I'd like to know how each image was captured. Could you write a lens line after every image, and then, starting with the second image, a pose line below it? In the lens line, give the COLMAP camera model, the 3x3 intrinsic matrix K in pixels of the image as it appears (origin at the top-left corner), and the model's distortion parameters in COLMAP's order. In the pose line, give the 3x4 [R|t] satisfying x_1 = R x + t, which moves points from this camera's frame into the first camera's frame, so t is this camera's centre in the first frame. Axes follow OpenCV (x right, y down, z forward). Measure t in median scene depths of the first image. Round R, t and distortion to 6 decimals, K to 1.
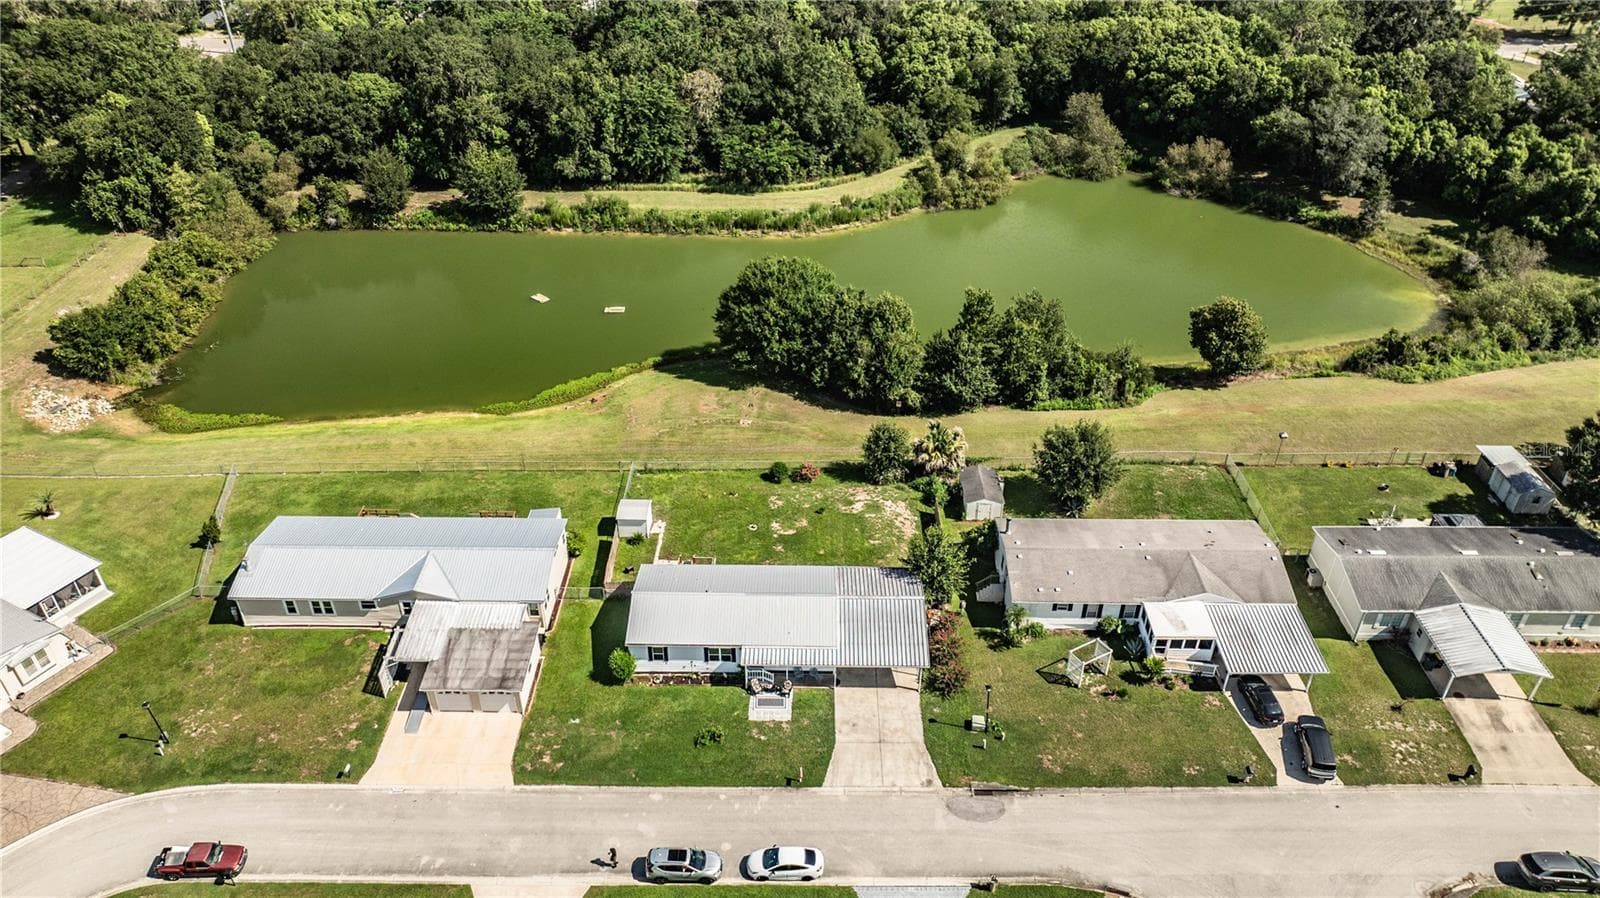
lens RADIAL K [[1131.4, 0, 800.0], [0, 1131.4, 449.0], [0, 0, 1]] dist [-0.006755, -0.001725]
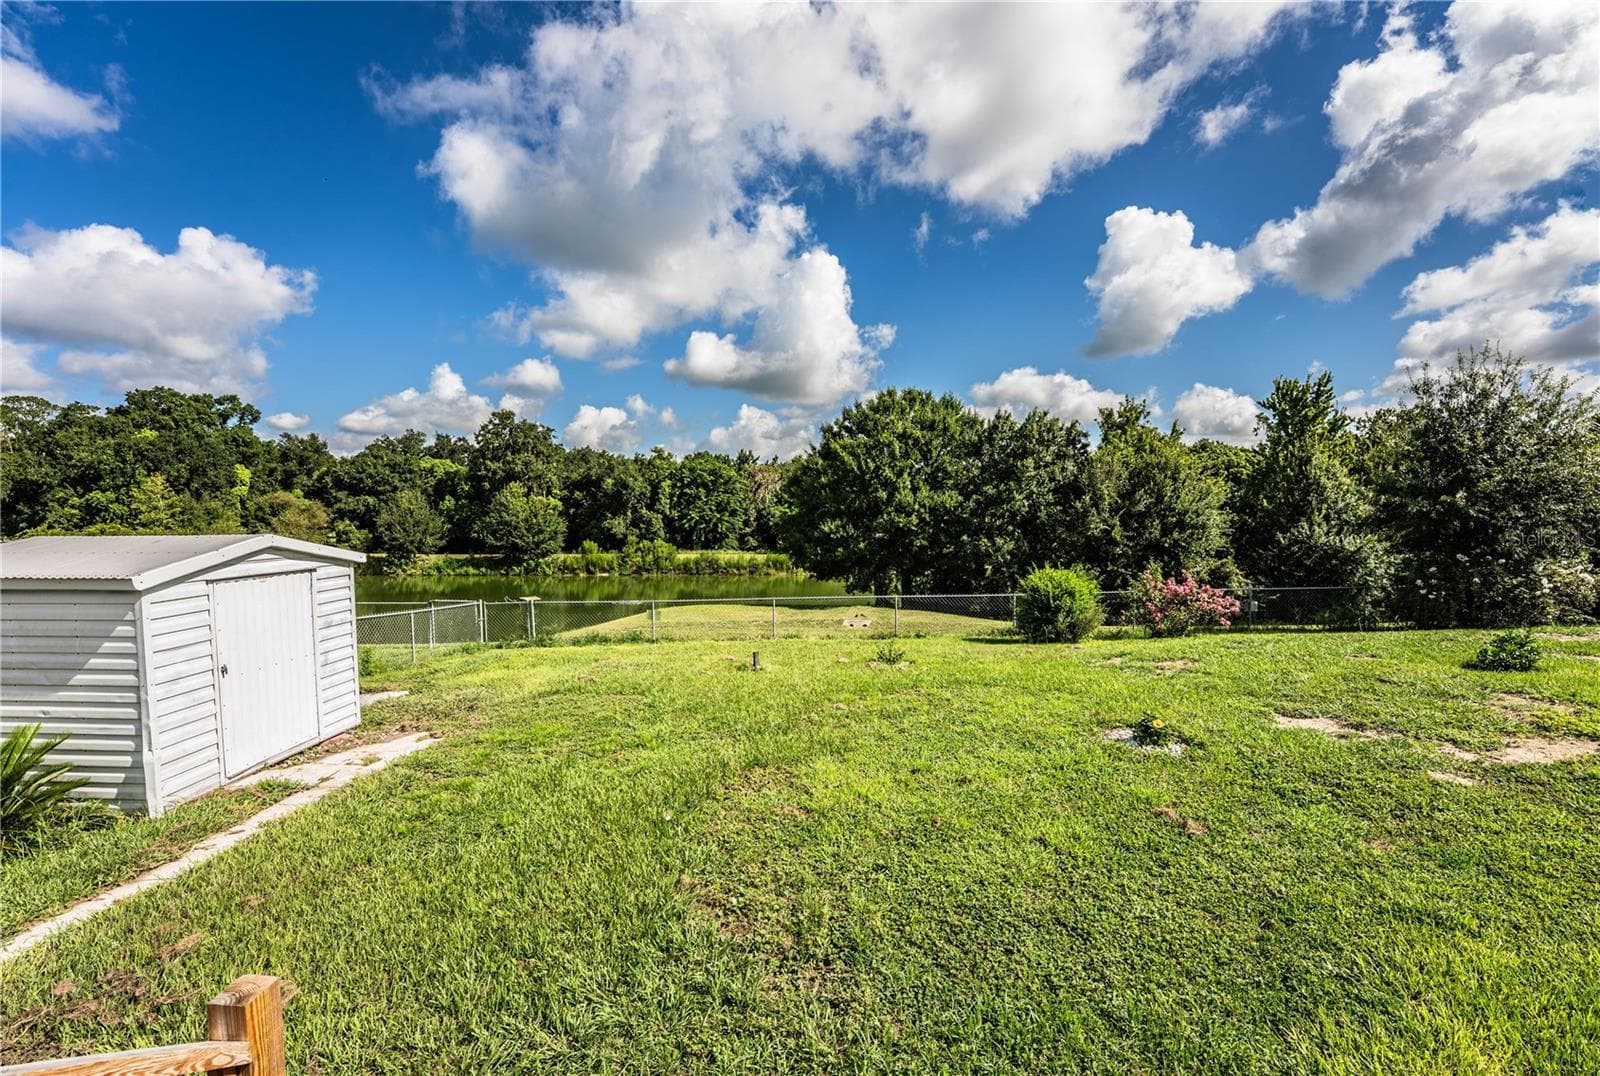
lens RADIAL K [[661.4, 0, 808.5], [0, 661.4, 543.4], [0, 0, 1]] dist [-0.014006, 0.000682]
pose [[0.999994, -0.000546, -0.003542, -0.044458], [-0.001416, 0.847849, -0.530235, 0.053713], [0.003292, 0.530237, 0.847843, 0.546045]]
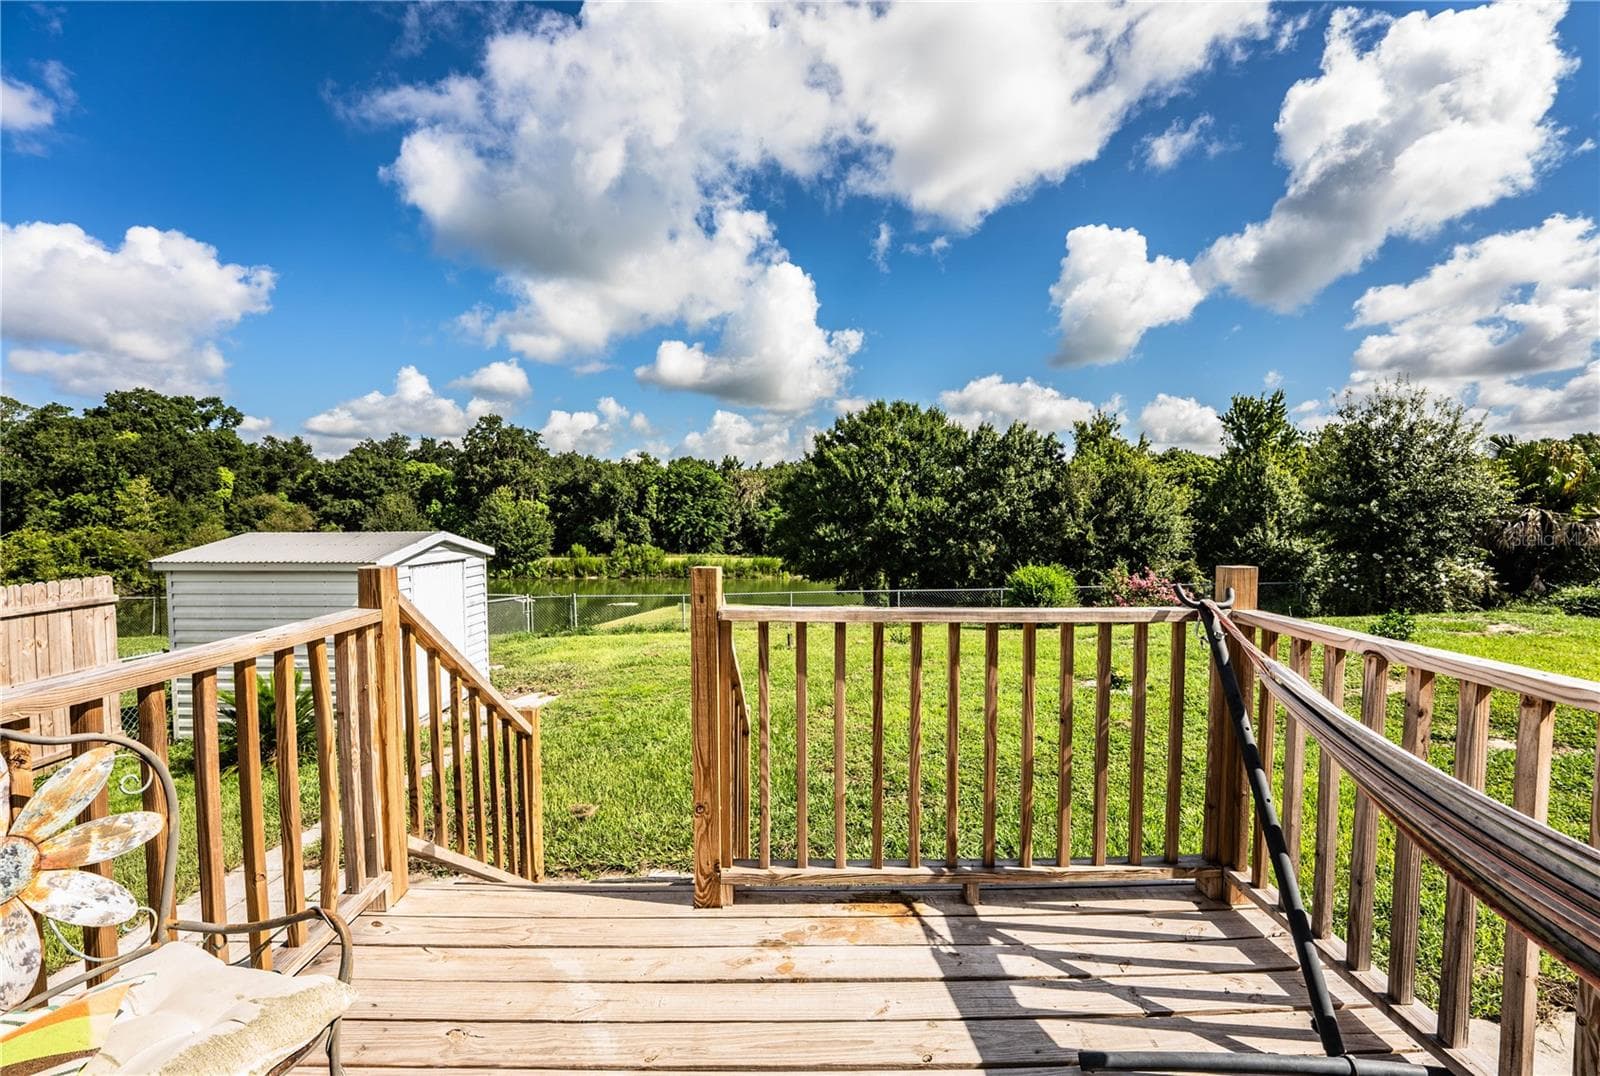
lens RADIAL K [[661.4, 0, 808.5], [0, 661.4, 543.4], [0, 0, 1]] dist [-0.014006, 0.000682]
pose [[0.999553, 0.001448, 0.029851, -0.050448], [0.014793, 0.843903, -0.536292, 0.061322], [-0.025968, 0.536494, 0.843504, 0.535307]]
